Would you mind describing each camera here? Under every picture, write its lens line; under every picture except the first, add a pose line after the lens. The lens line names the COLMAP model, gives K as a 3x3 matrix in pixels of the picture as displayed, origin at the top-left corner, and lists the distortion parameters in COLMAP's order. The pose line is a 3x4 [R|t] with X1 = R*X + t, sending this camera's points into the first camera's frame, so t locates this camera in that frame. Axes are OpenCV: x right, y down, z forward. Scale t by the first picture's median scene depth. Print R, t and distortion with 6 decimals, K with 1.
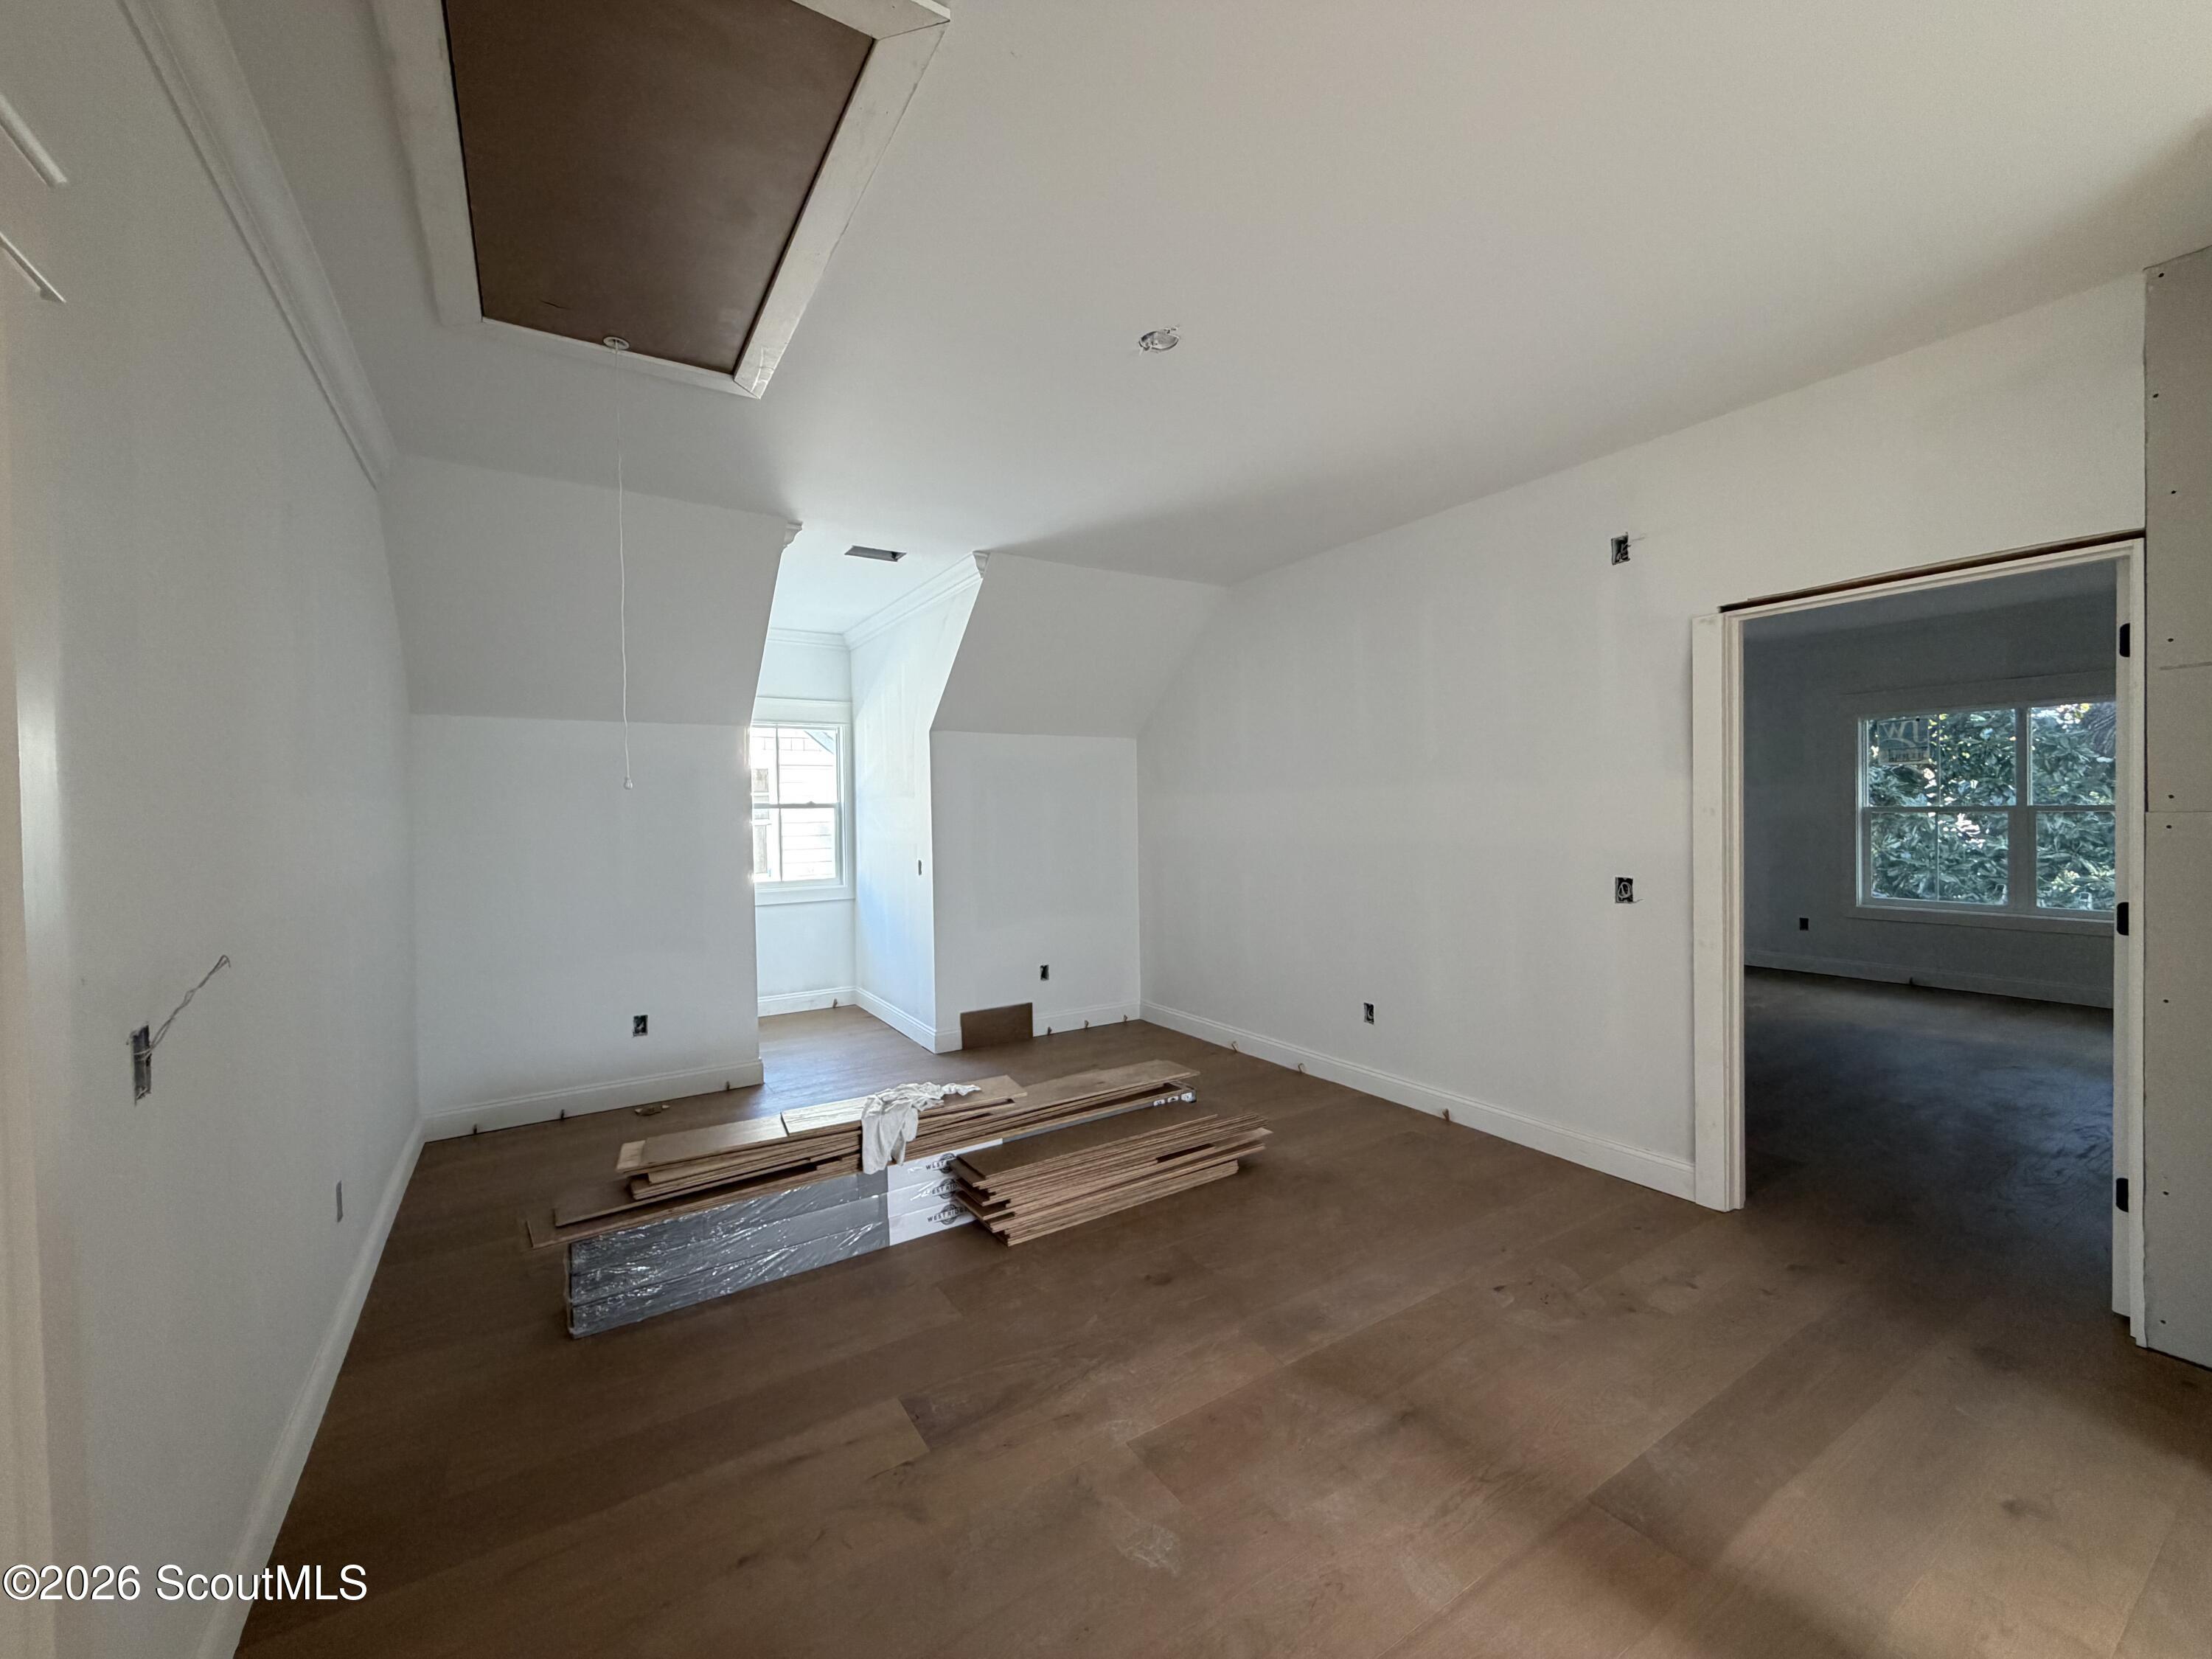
lens RADIAL K [[883.6, 0, 1098.7], [0, 883.6, 821.6], [0, 0, 1]] dist [-0.001318, 0.000490]
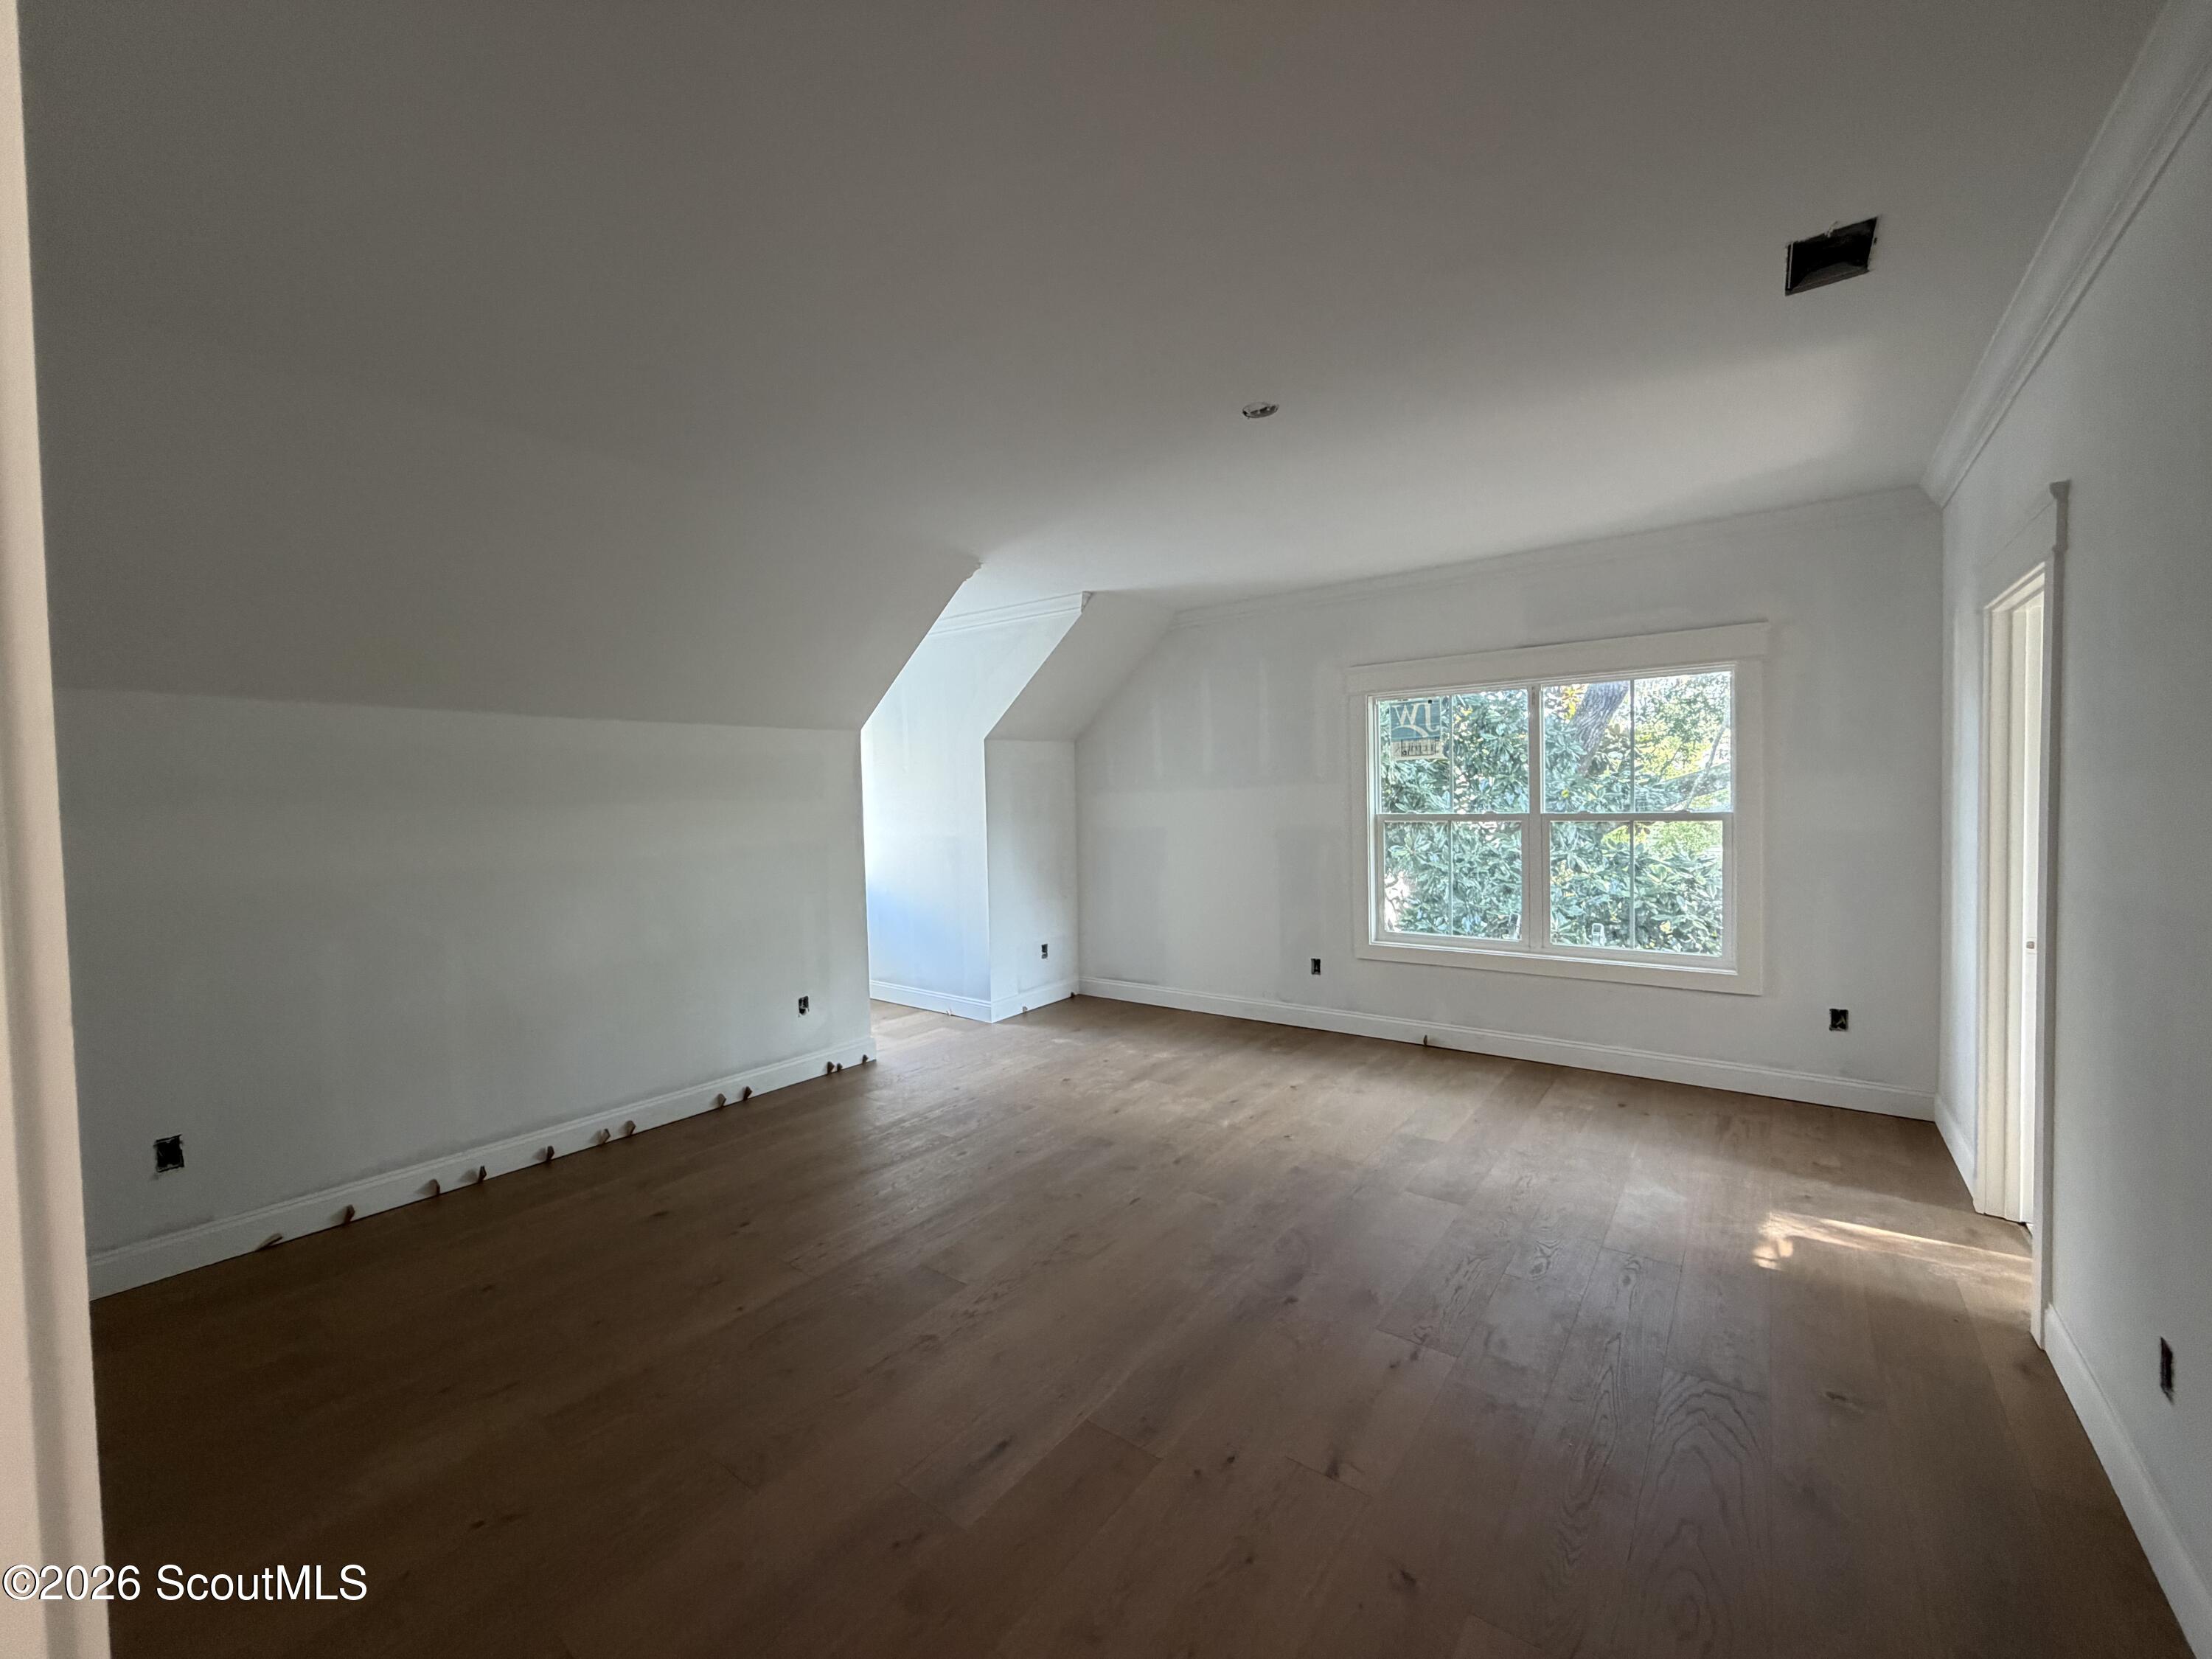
lens RADIAL K [[883.6, 0, 1102.1], [0, 883.6, 824.0], [0, 0, 1]] dist [-0.001318, 0.000490]
pose [[0.935349, -0.016440, 0.353343, 0.643443], [0.012080, 0.999821, 0.014540, -0.037924], [-0.353519, -0.009332, 0.935381, 0.631126]]
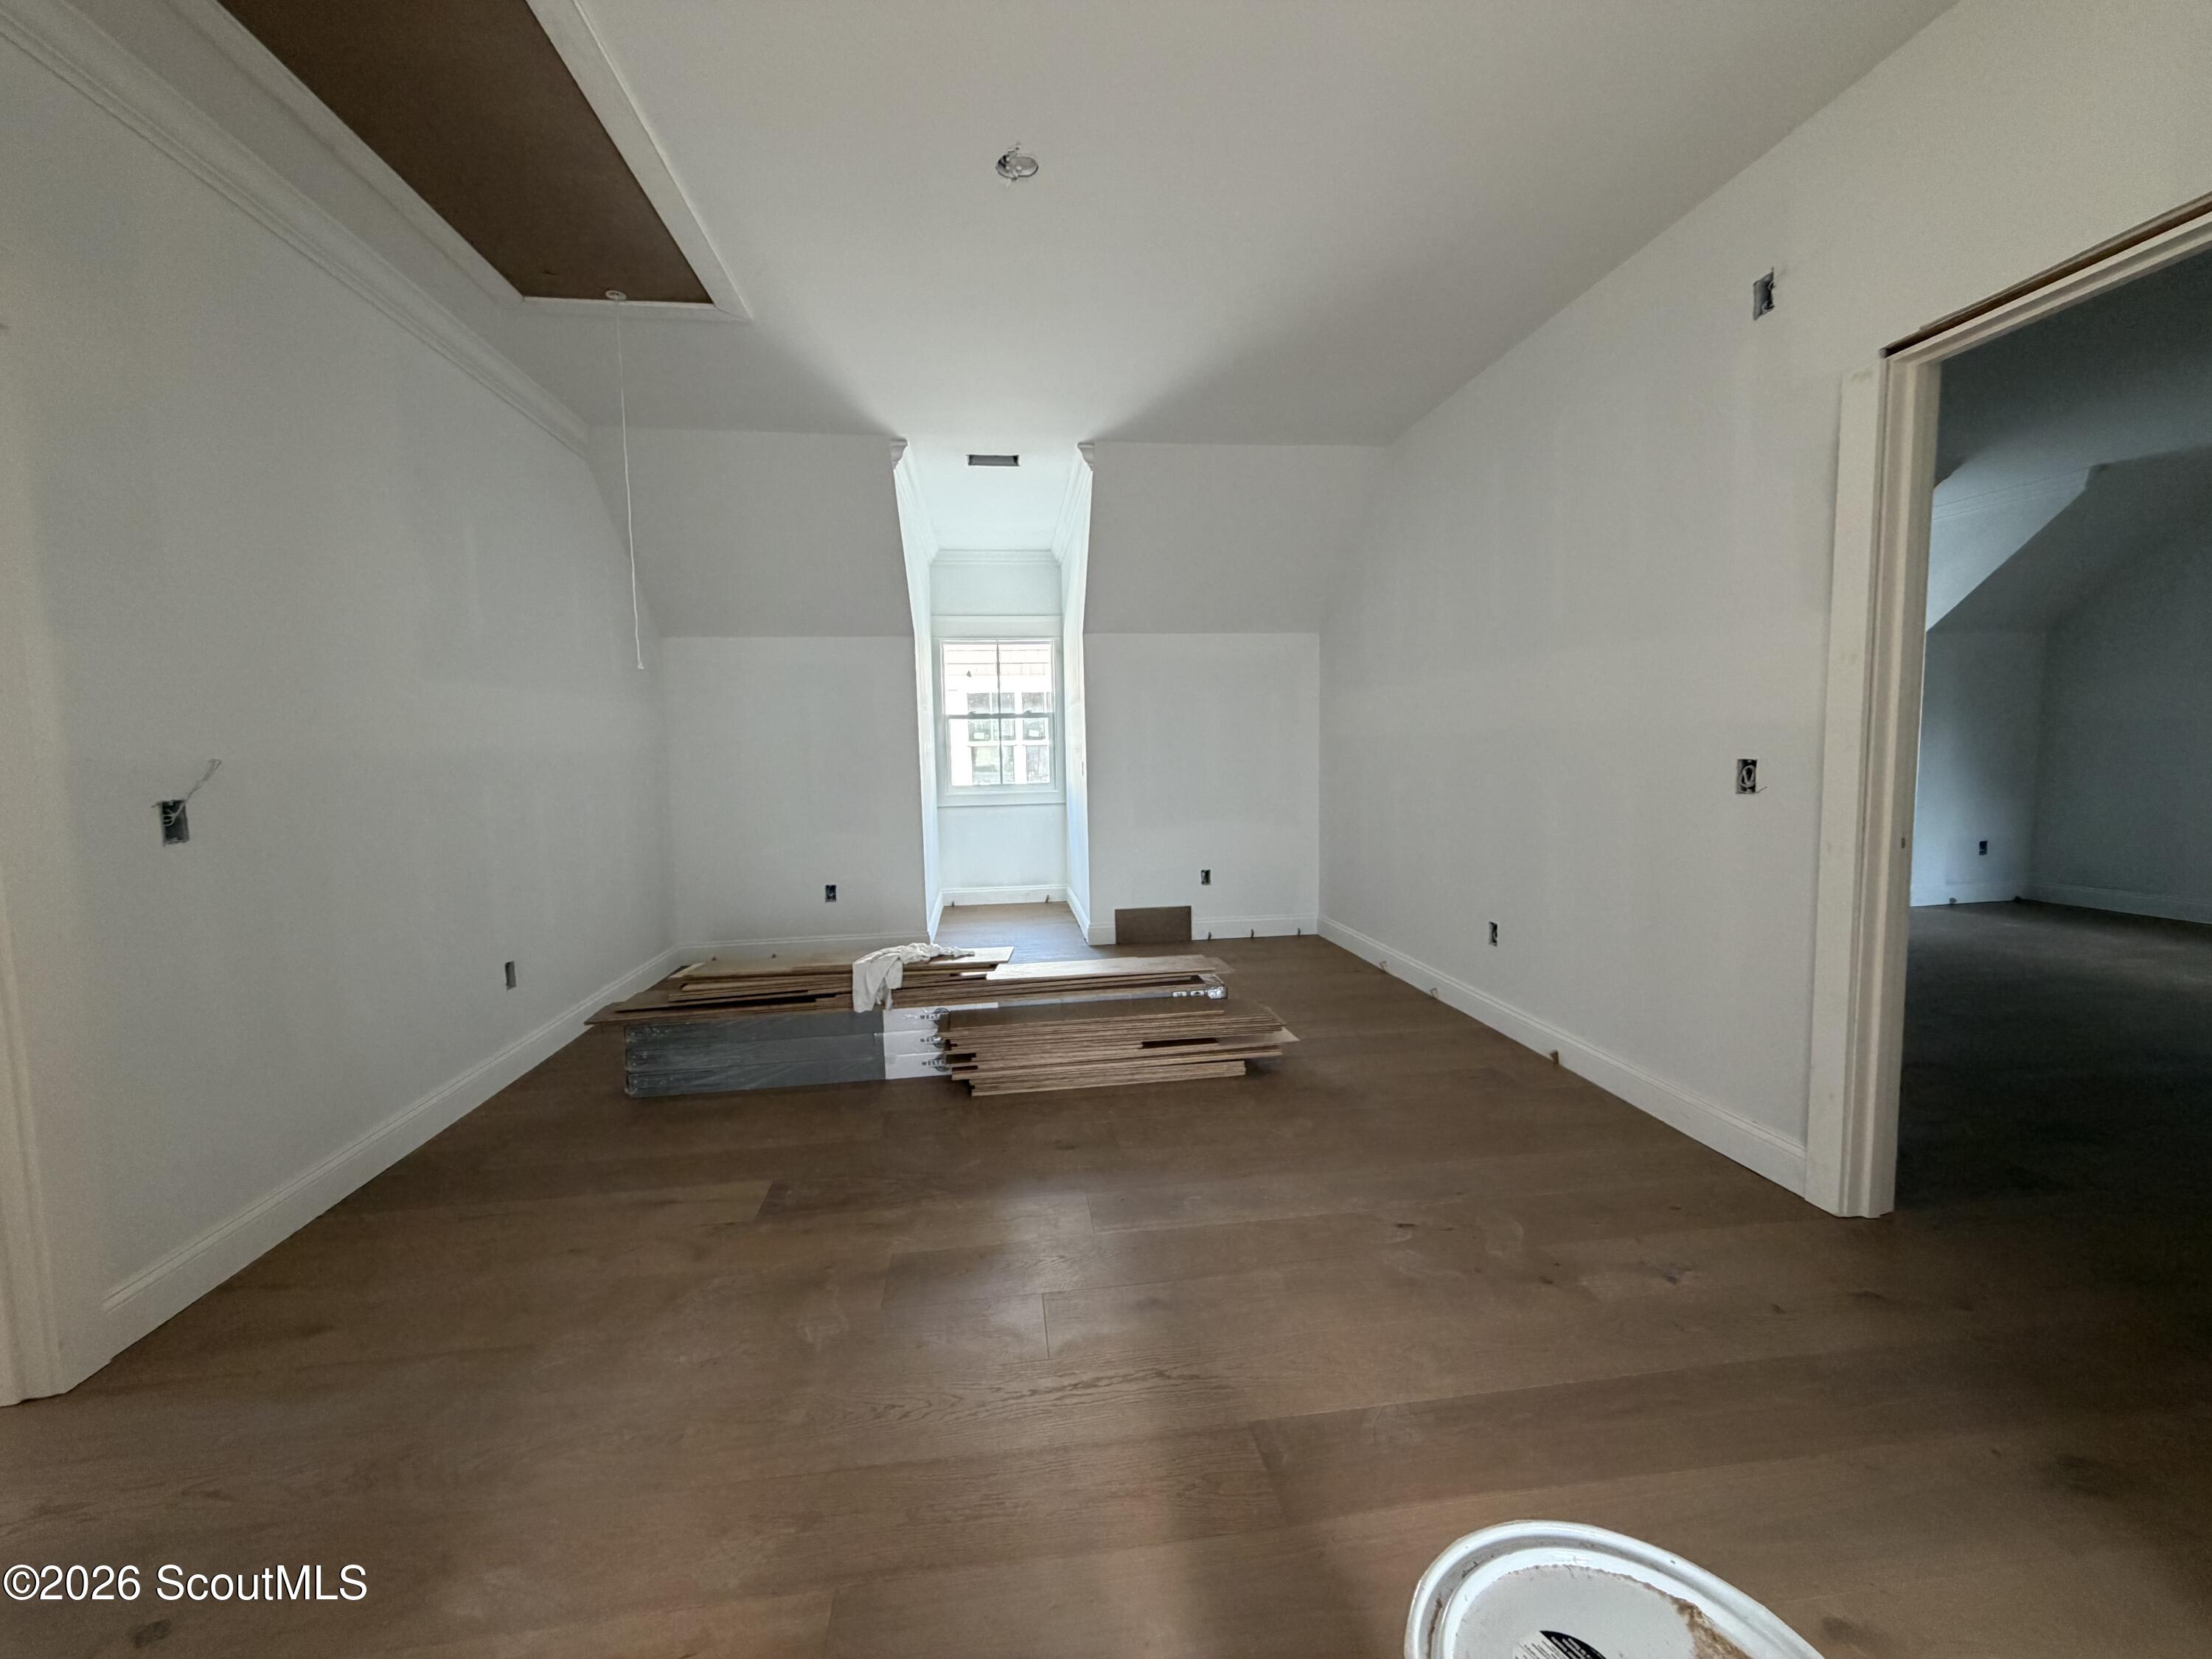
lens RADIAL K [[883.6, 0, 1090.5], [0, 883.6, 819.6], [0, 0, 1]] dist [-0.001318, 0.000490]
pose [[0.906115, 0.030441, -0.421934, 0.332356], [0.000977, 0.997254, 0.074047, 0.047446], [0.423029, -0.067507, 0.903598, 0.081723]]
